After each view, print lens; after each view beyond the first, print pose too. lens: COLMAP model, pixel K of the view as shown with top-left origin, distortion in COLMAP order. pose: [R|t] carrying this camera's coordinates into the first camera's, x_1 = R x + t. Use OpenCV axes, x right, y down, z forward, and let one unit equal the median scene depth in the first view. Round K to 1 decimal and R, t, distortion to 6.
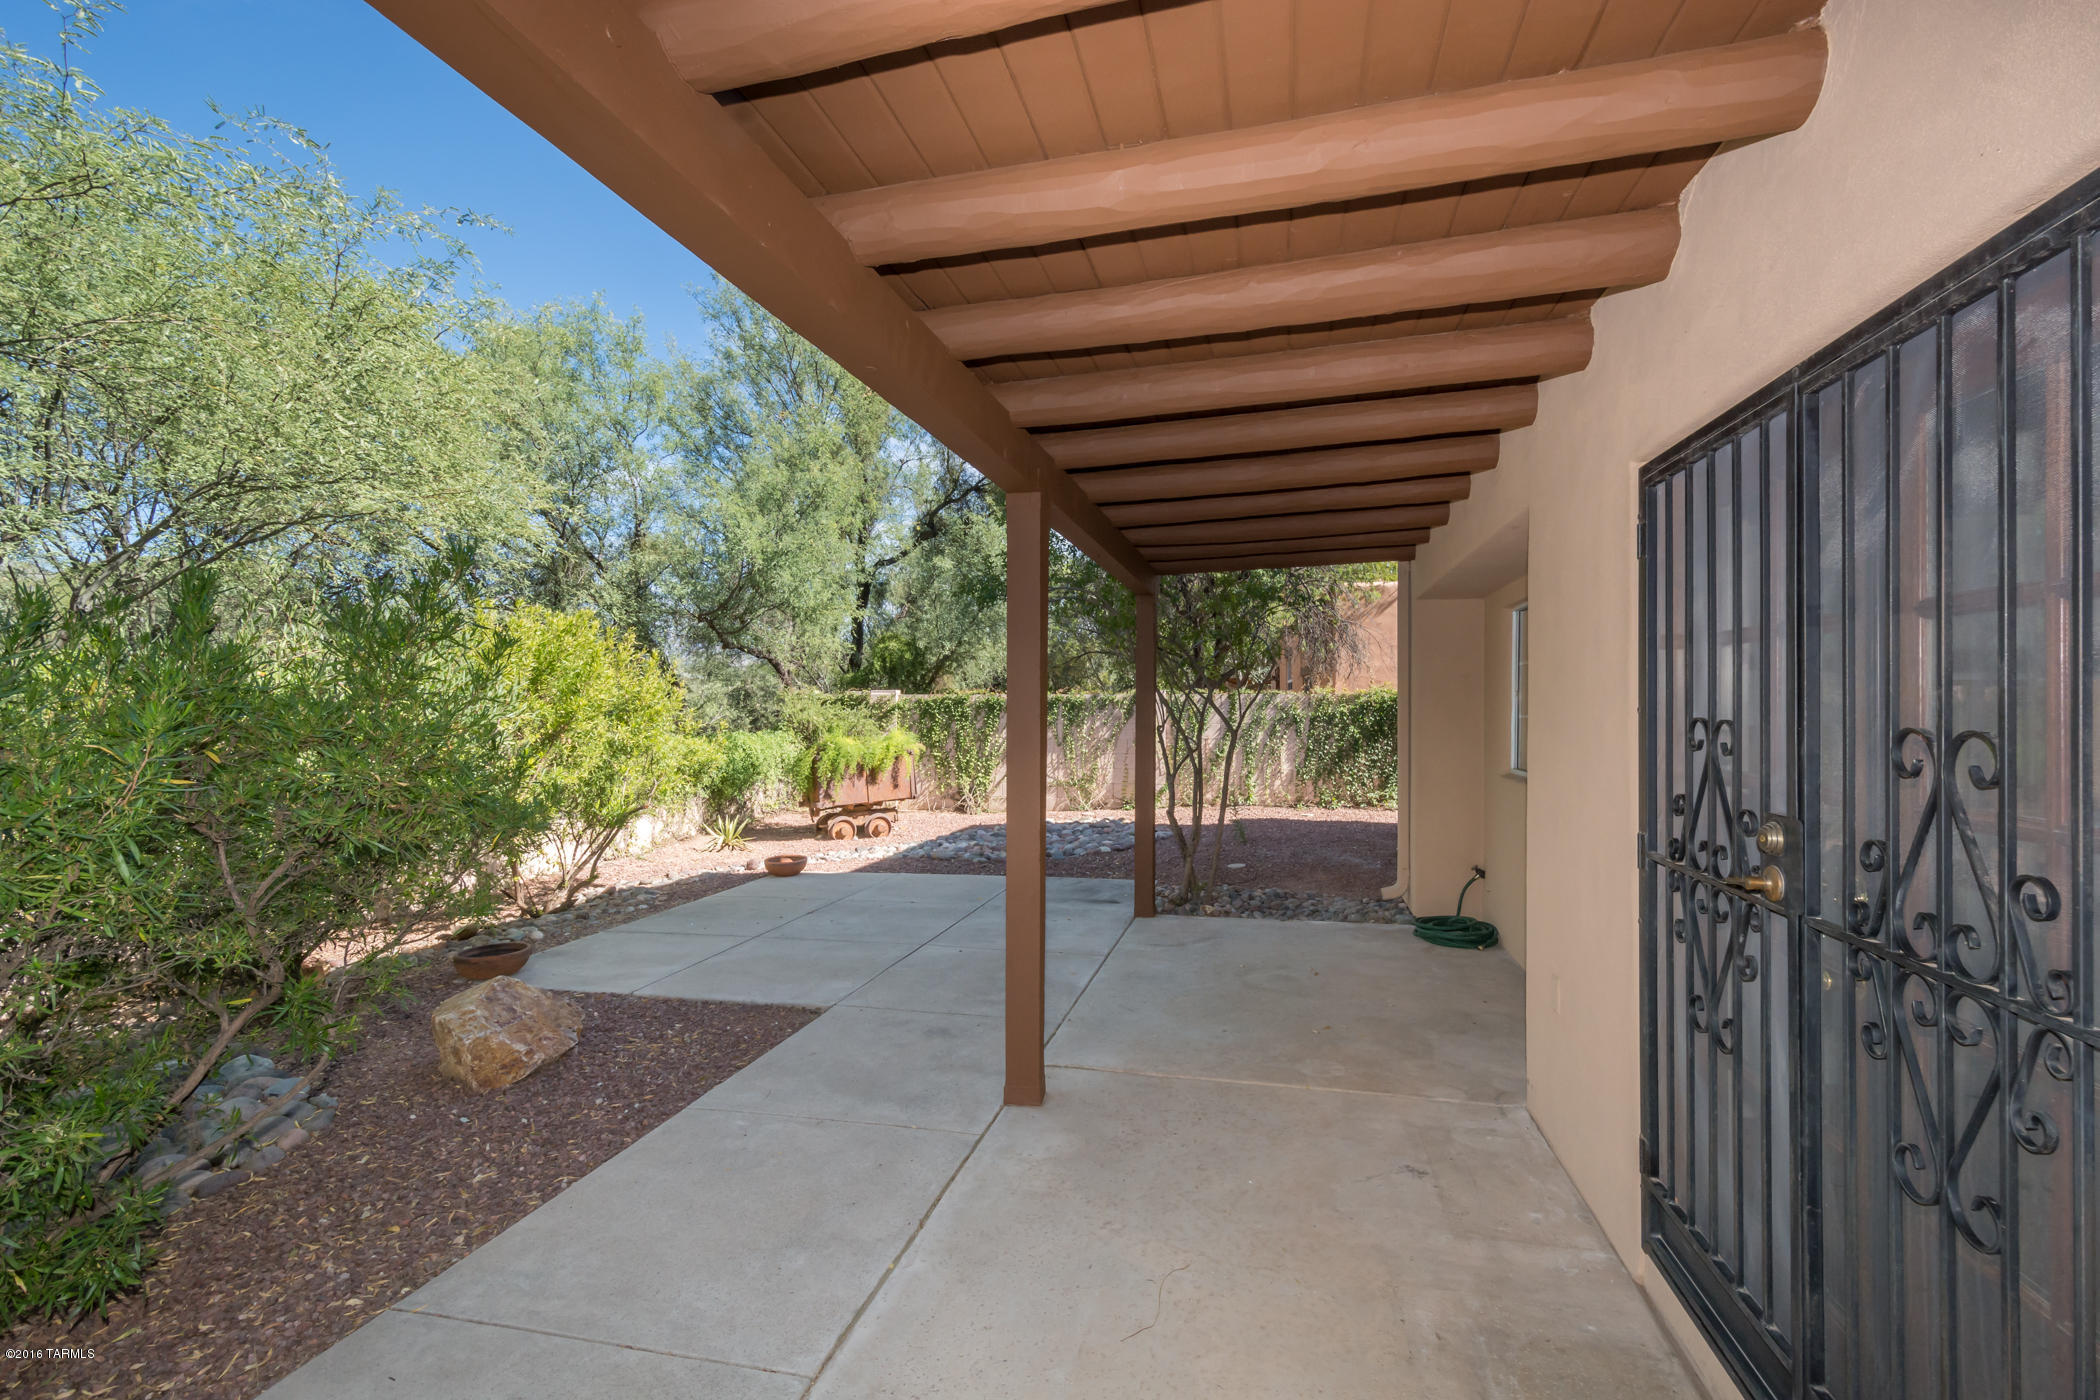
lens RADIAL K [[923.3, 0, 1049.7], [0, 923.3, 705.6], [0, 0, 1]] dist [-0.003562, -0.002694]
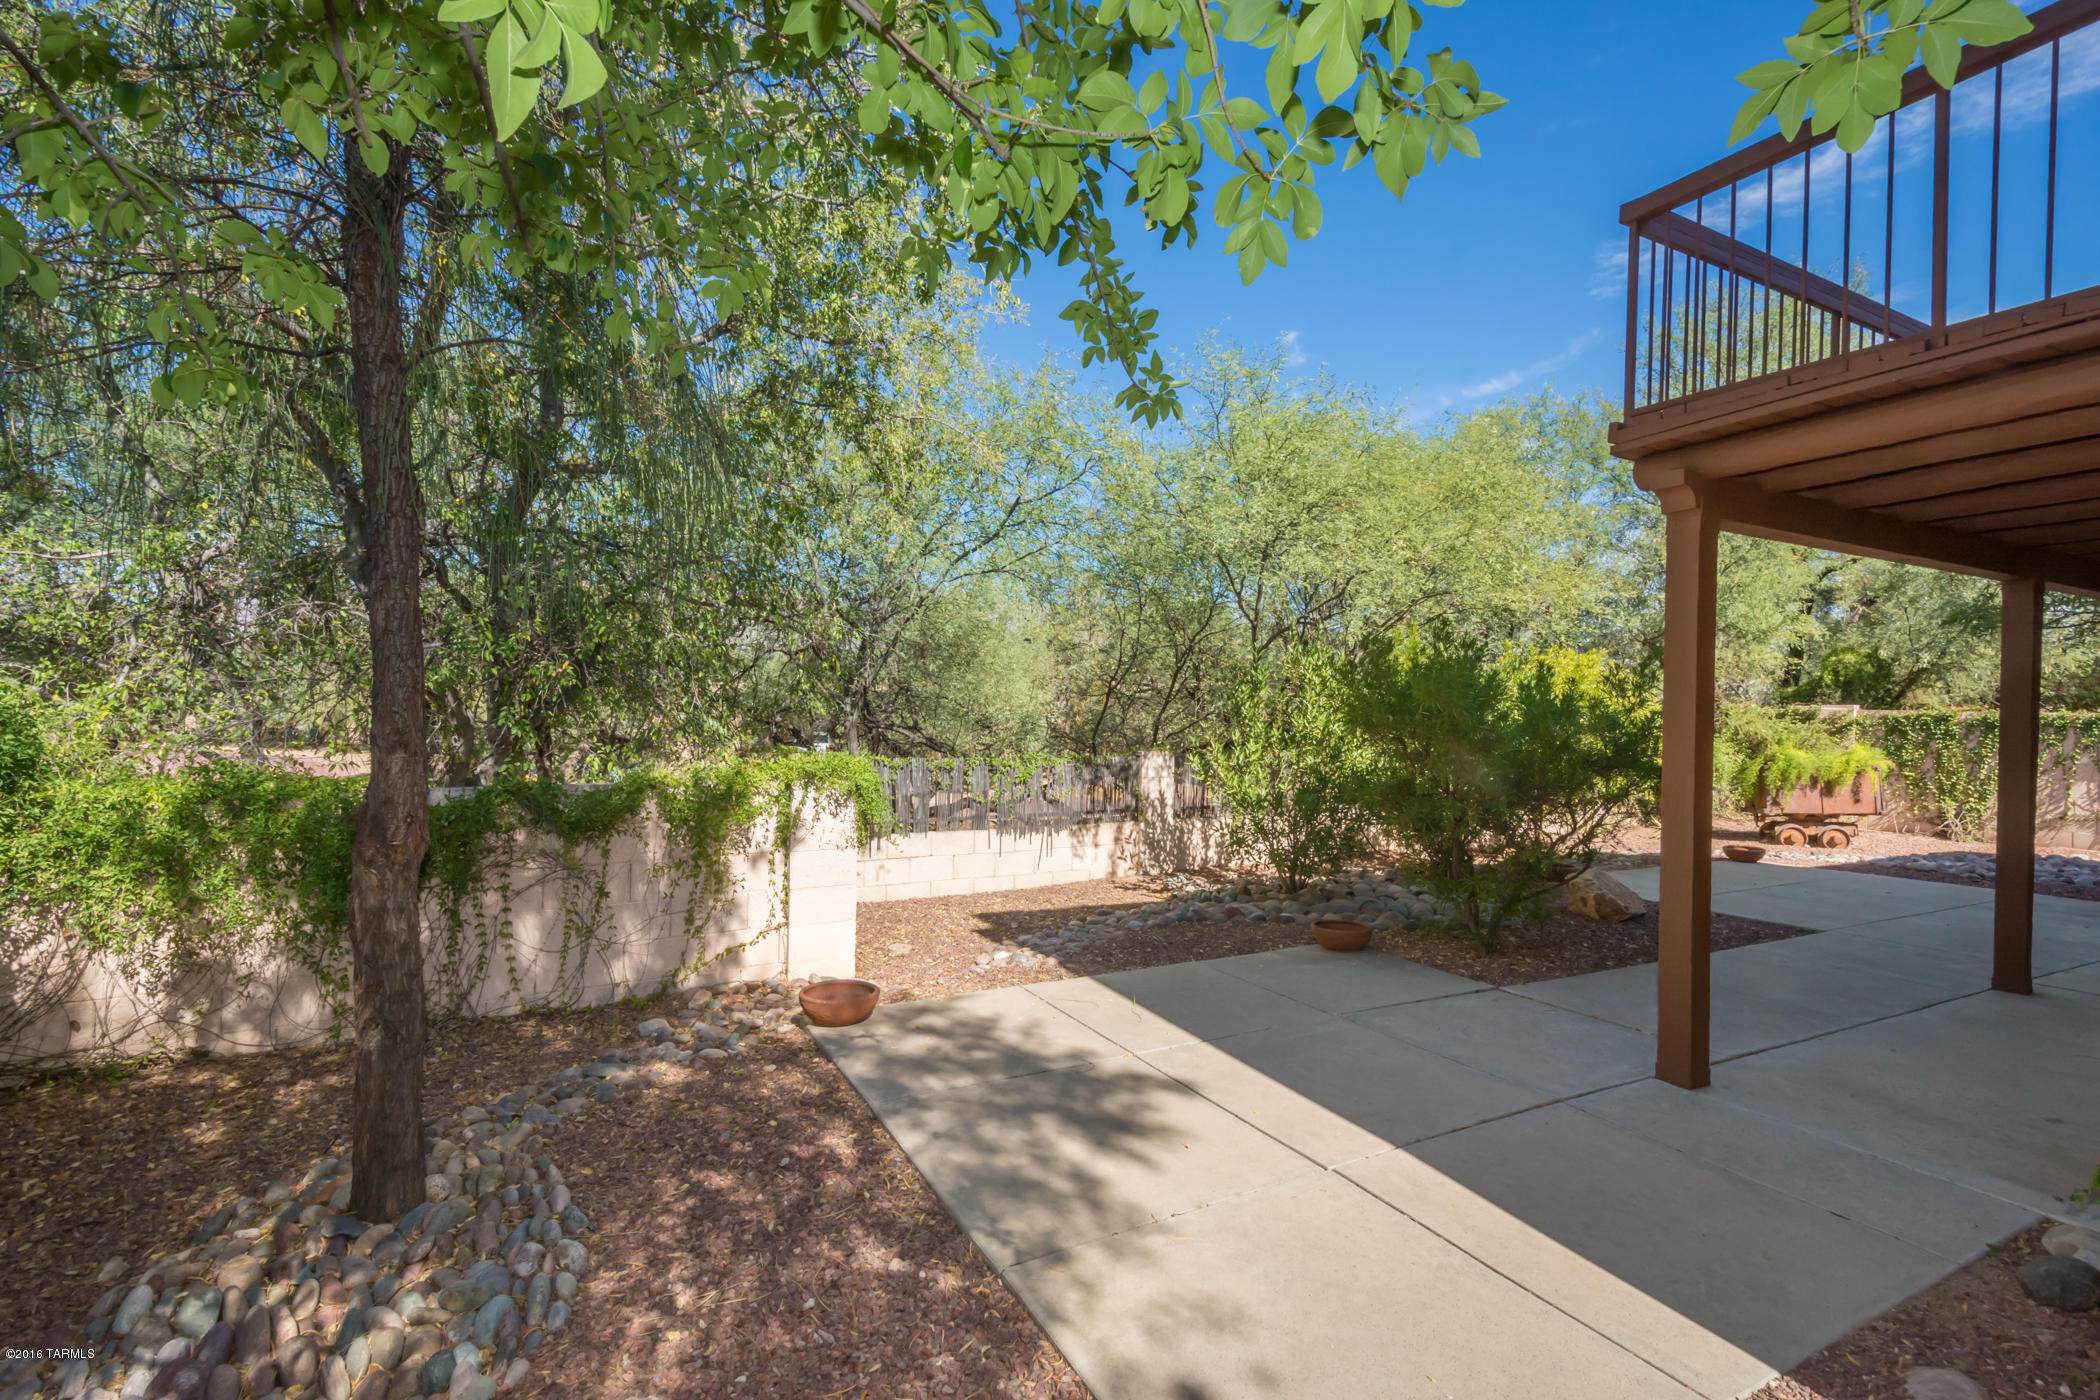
lens RADIAL K [[923.3, 0, 1061.5], [0, 923.3, 706.3], [0, 0, 1]] dist [-0.003562, -0.002694]
pose [[0.655290, 0.014436, -0.755239, 0.021731], [-0.020797, 0.999783, 0.001066, 0.000764], [0.755091, 0.015008, 0.655449, -0.317035]]
